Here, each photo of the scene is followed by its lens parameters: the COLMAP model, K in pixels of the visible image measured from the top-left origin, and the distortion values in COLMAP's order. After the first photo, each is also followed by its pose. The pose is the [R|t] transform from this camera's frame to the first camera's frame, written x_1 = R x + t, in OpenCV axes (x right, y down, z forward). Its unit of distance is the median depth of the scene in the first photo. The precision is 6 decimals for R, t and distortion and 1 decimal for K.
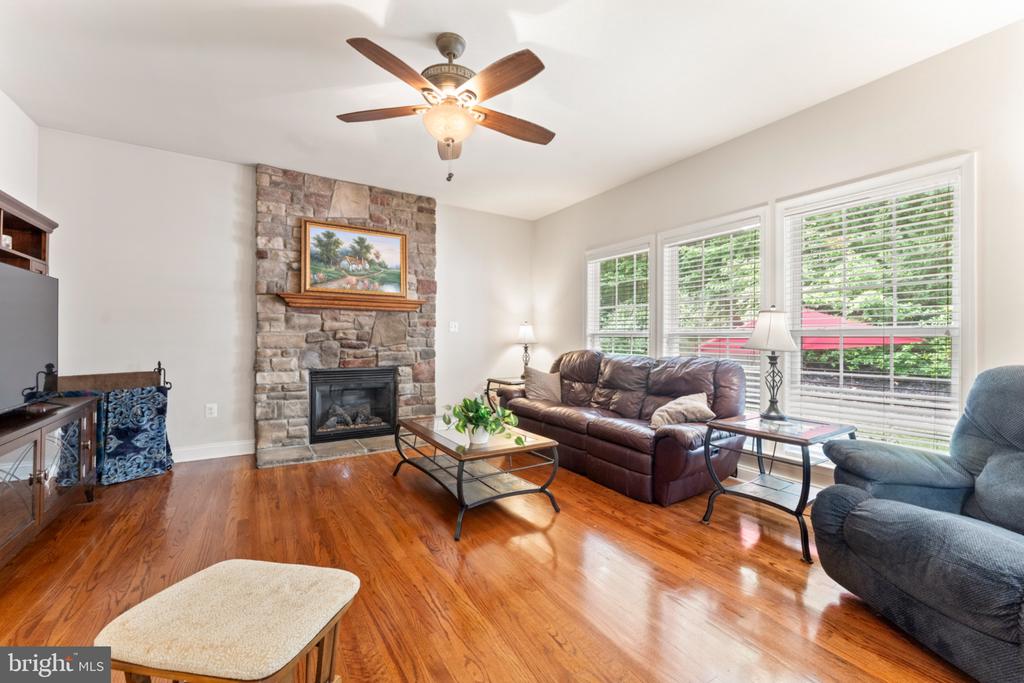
lens RADIAL K [[411.1, 0, 507.0], [0, 411.1, 338.5], [0, 0, 1]] dist [-0.000010, -0.000147]
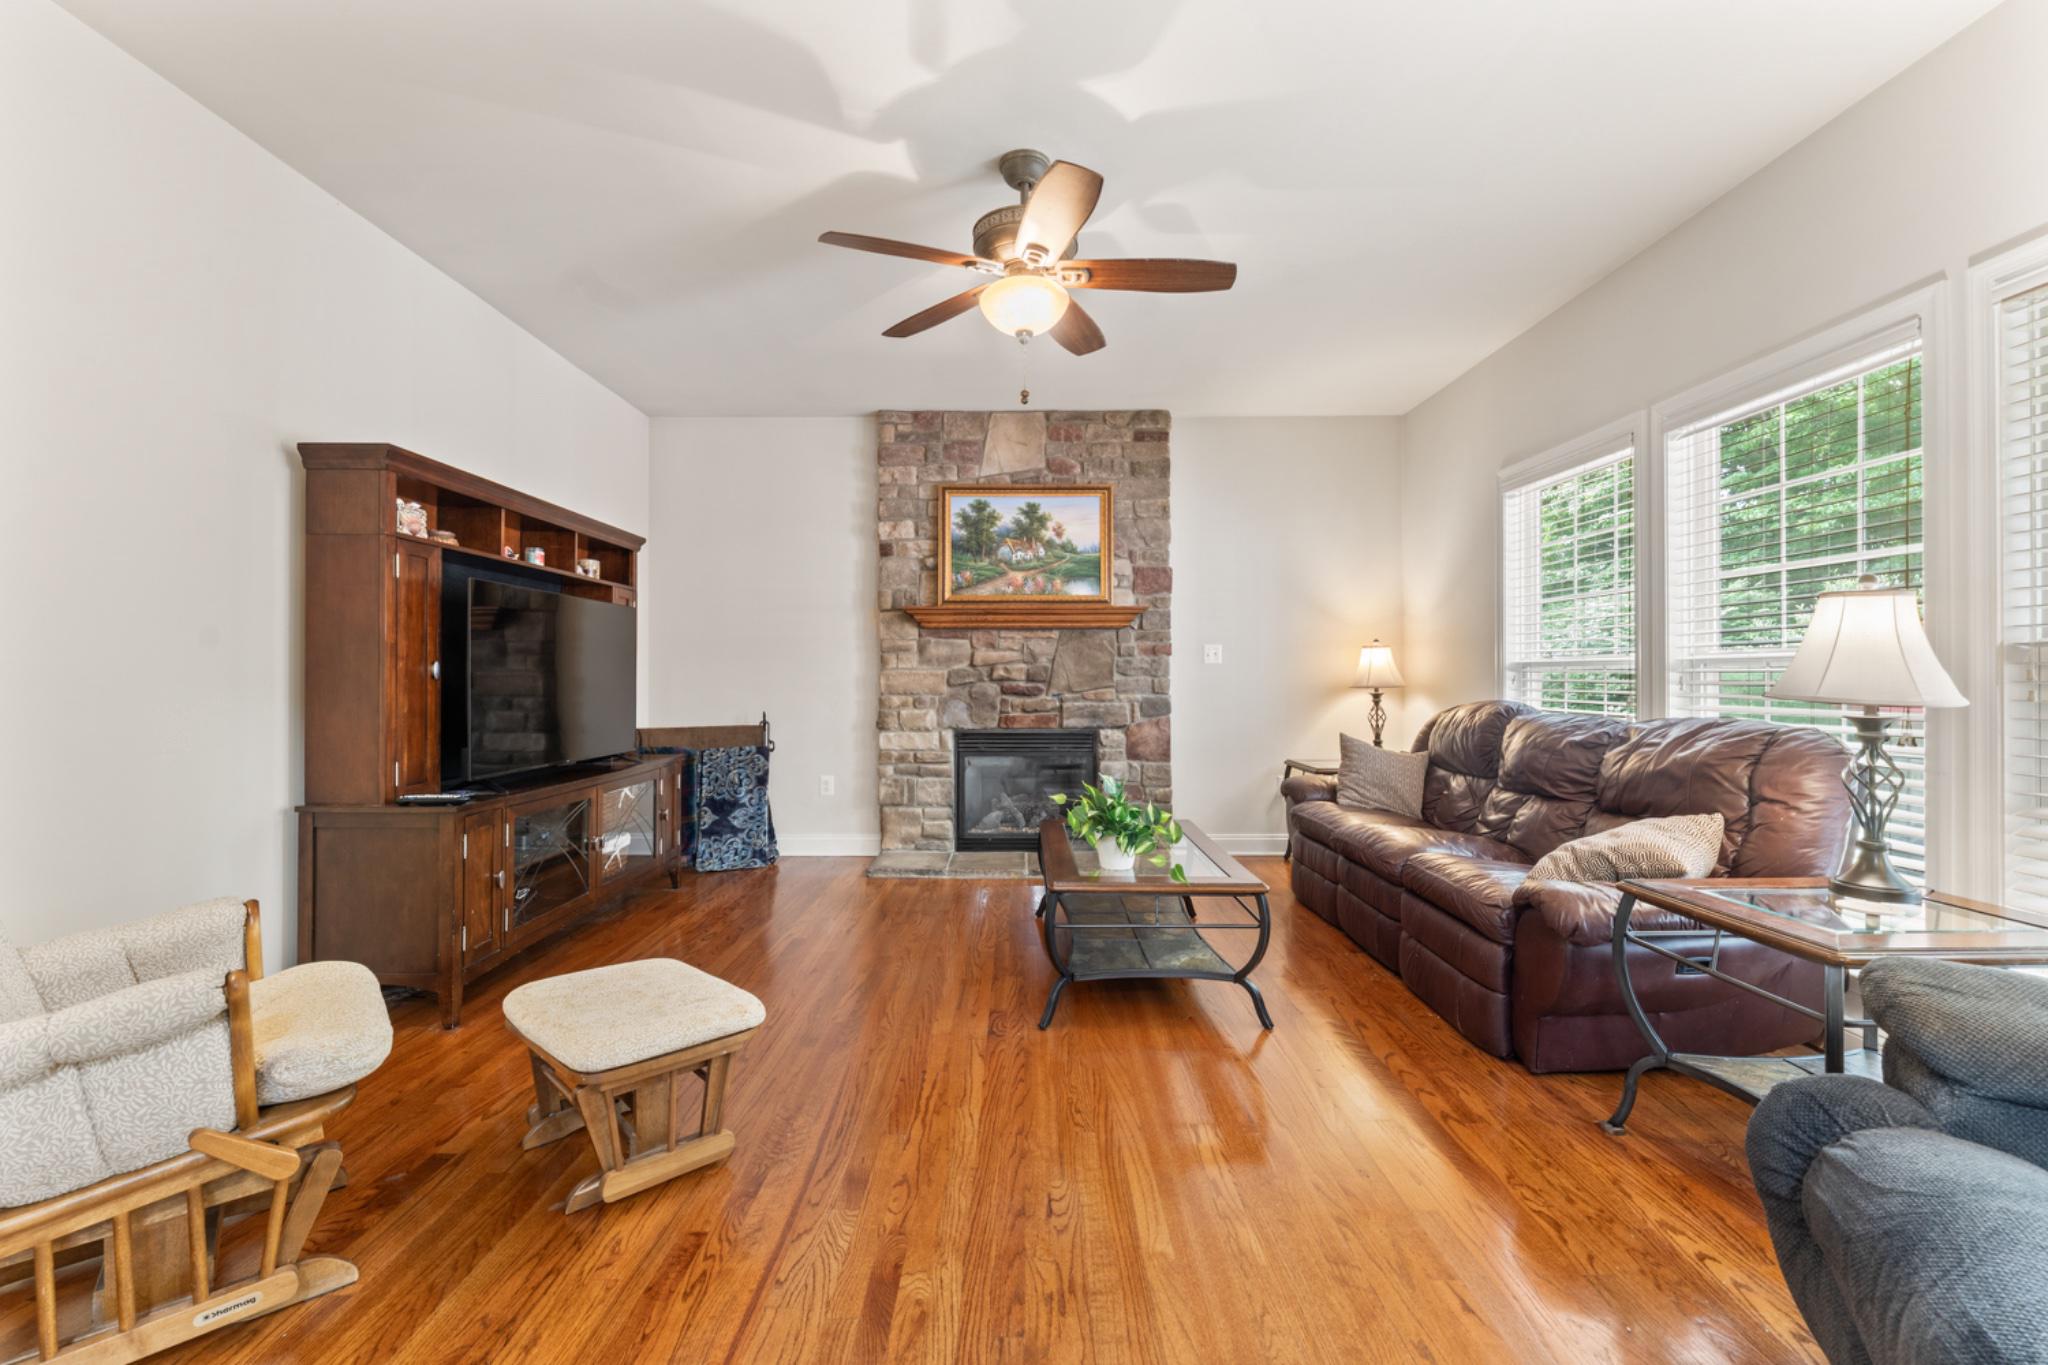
lens RADIAL K [[822.3, 0, 1005.3], [0, 822.3, 678.7], [0, 0, 1]] dist [-0.000010, -0.000147]
pose [[0.847237, -0.007023, -0.531168, 0.243033], [0.007024, 0.999973, -0.002019, 0.002863], [0.531168, -0.002020, 0.847264, 0.002357]]
